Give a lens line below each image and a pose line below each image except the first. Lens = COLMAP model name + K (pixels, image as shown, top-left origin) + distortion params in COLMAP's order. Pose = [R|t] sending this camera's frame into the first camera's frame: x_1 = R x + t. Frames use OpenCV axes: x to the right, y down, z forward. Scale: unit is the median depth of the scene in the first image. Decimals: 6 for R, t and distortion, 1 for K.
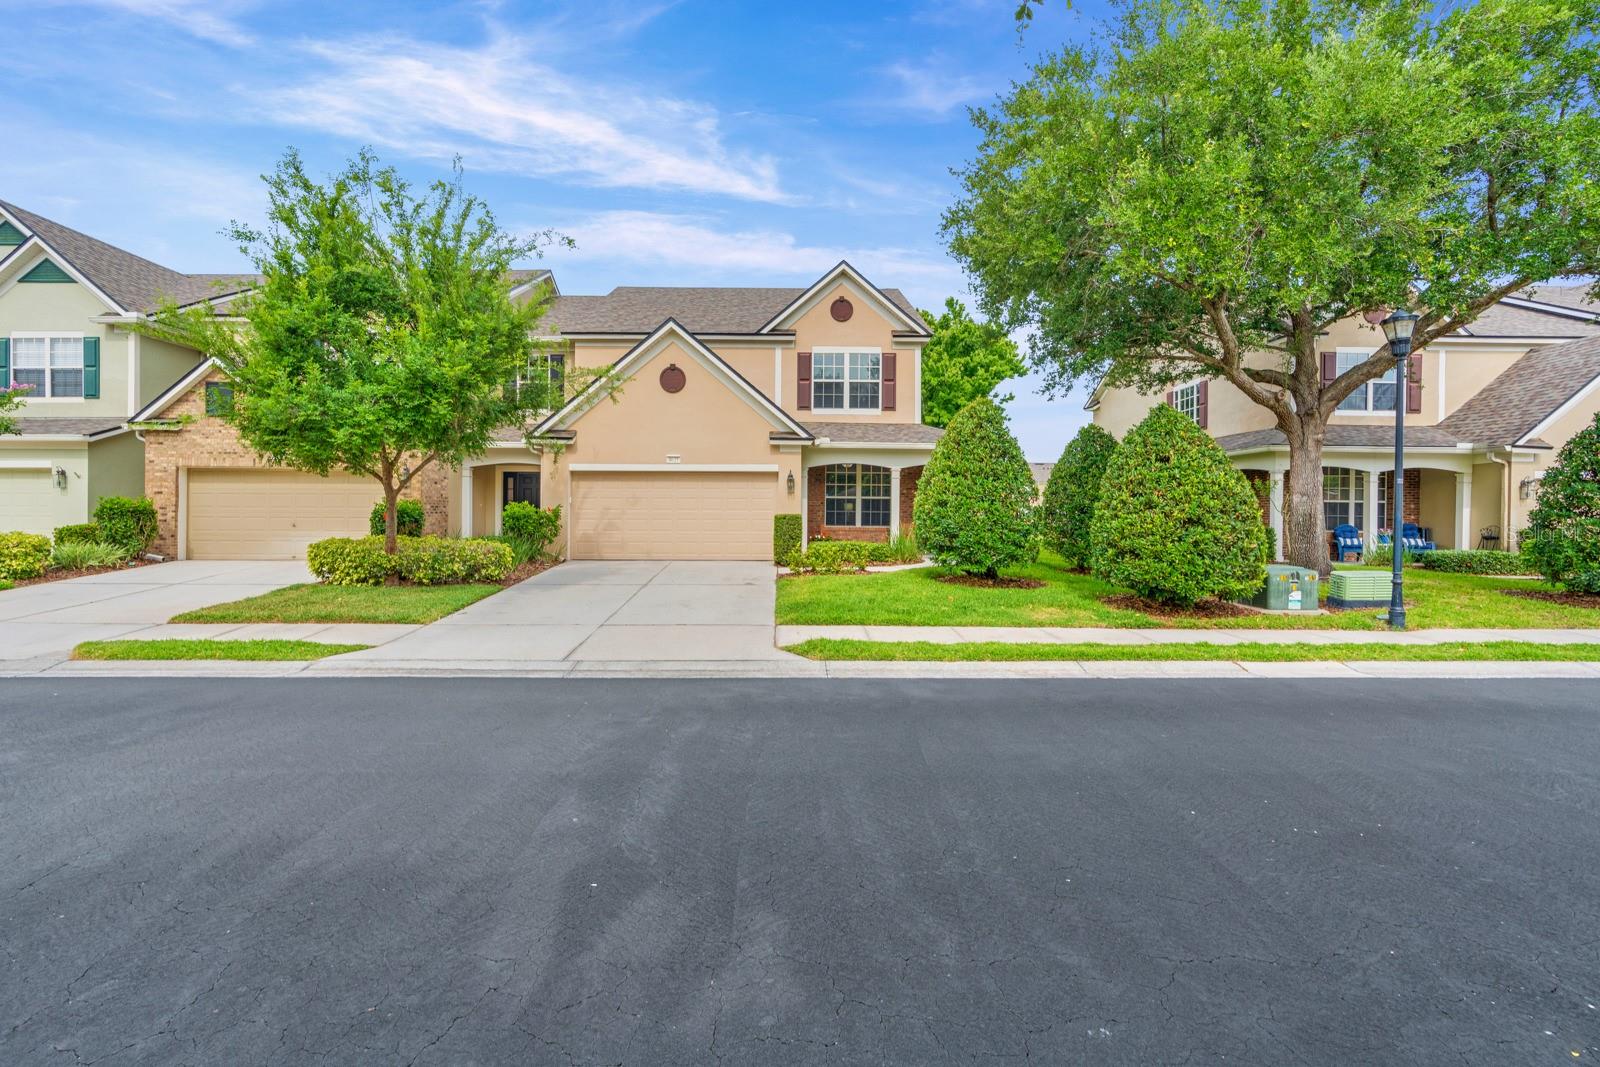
lens RADIAL K [[724.5, 0, 788.4], [0, 724.5, 512.8], [0, 0, 1]] dist [-0.001652, 0.000133]
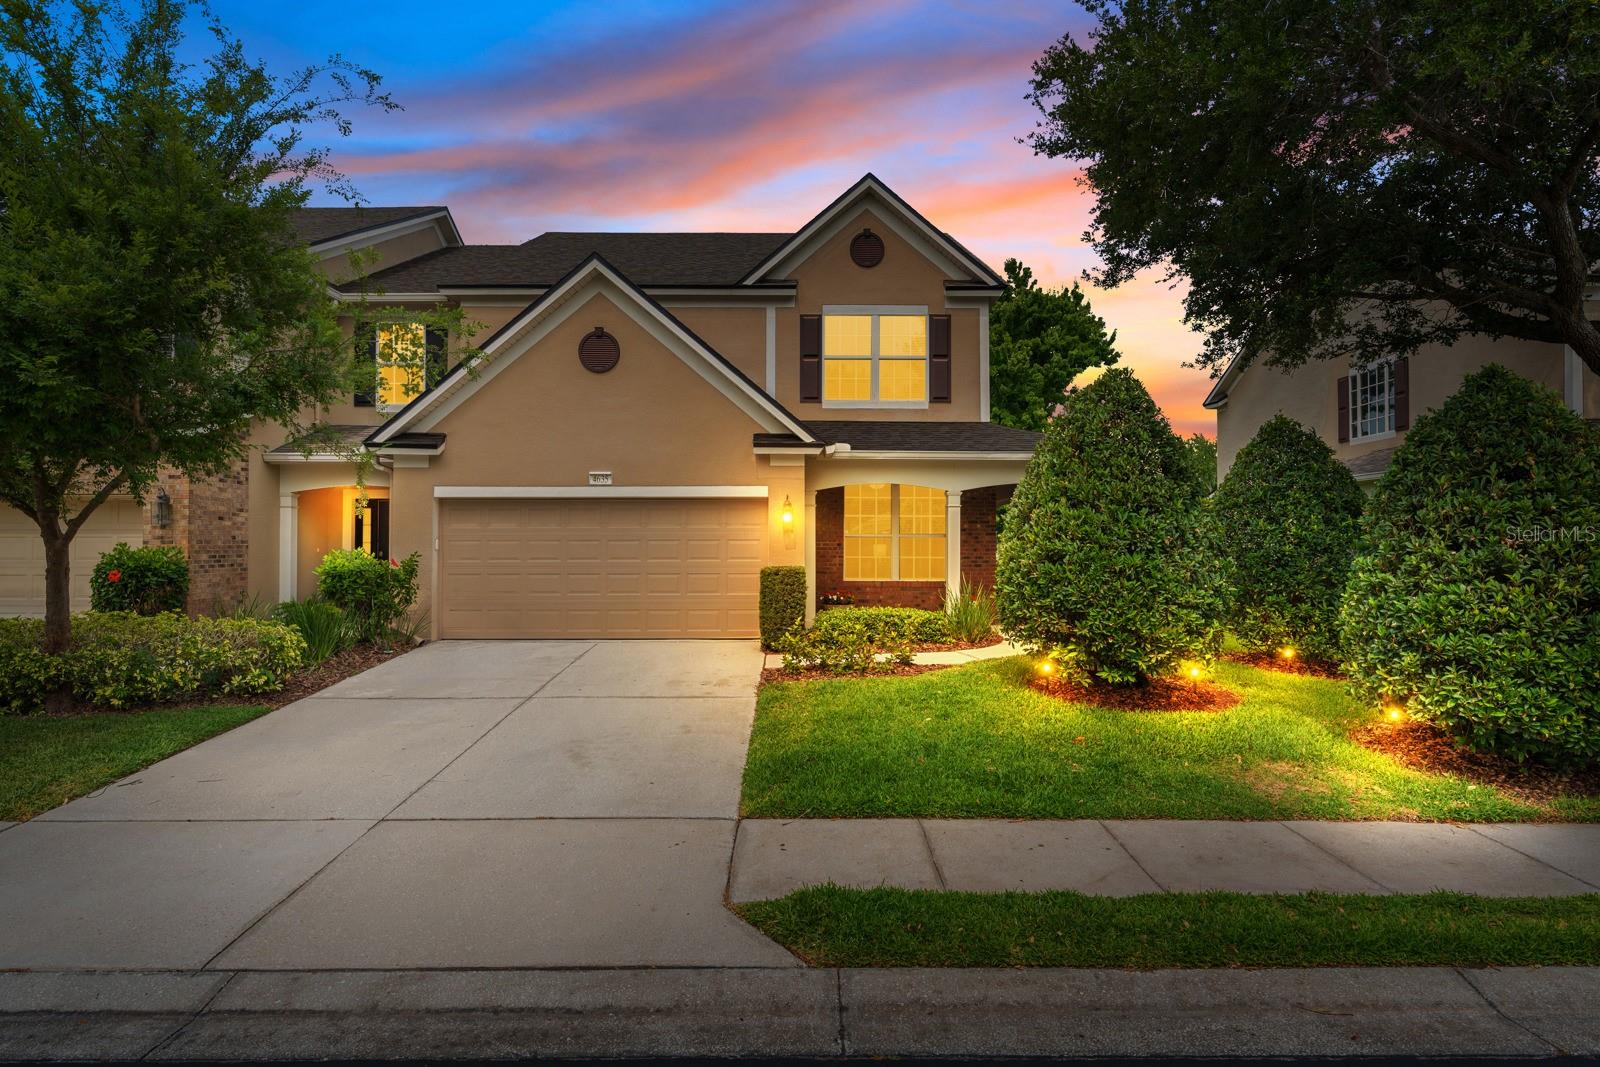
lens RADIAL K [[882.6, 0, 822.4], [0, 882.6, 537.5], [0, 0, 1]] dist [-0.001238, -0.000069]
pose [[0.999710, -0.006667, 0.023127, 0.016638], [0.006812, 0.999958, -0.006184, -0.018870], [-0.023085, 0.006339, 0.999713, 0.260138]]
